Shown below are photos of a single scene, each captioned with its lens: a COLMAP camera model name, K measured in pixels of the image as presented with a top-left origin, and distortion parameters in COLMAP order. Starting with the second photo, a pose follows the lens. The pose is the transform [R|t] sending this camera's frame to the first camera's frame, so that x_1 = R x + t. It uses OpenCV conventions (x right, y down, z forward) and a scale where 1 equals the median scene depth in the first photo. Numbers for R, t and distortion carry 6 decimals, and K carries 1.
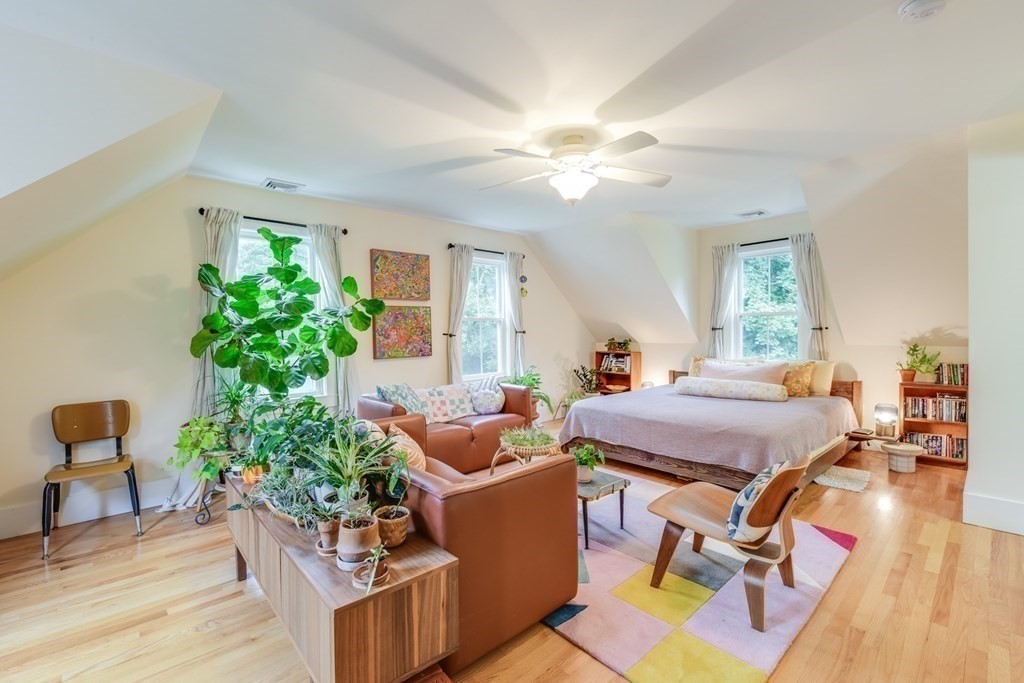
lens RADIAL K [[442.0, 0, 511.6], [0, 442.0, 340.1], [0, 0, 1]] dist [-0.004504, -0.000078]
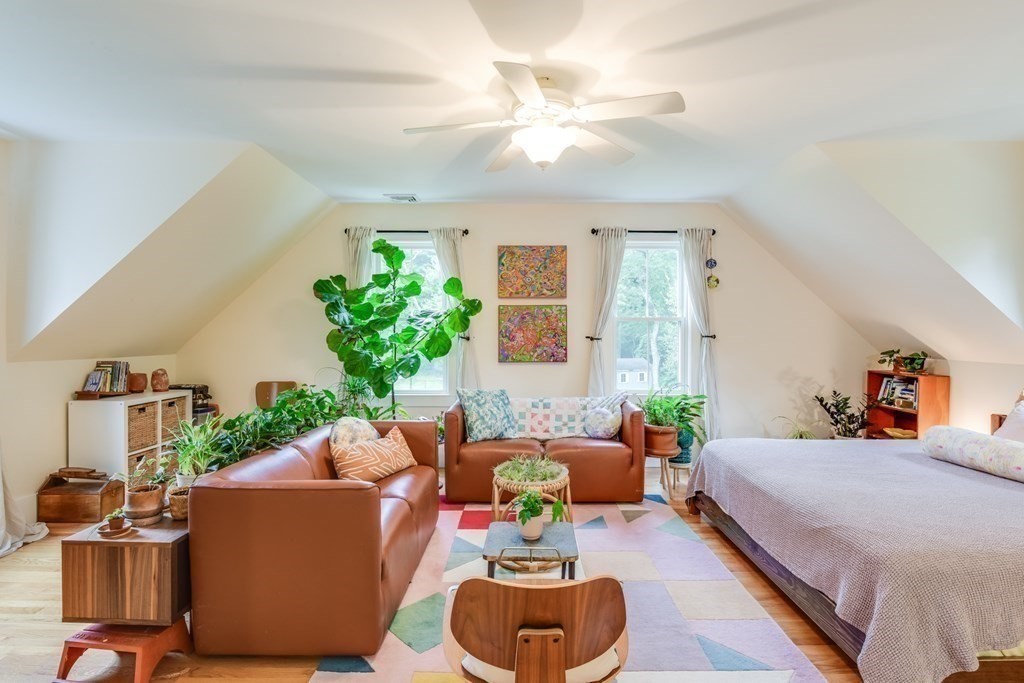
lens RADIAL K [[512.7, 0, 513.6], [0, 512.7, 335.4], [0, 0, 1]] dist [-0.006747, -0.001683]
pose [[0.740903, 0.018502, -0.671357, 0.425292], [-0.026926, 0.999635, -0.002167, -0.011646], [0.671072, 0.019682, 0.741131, 0.196950]]
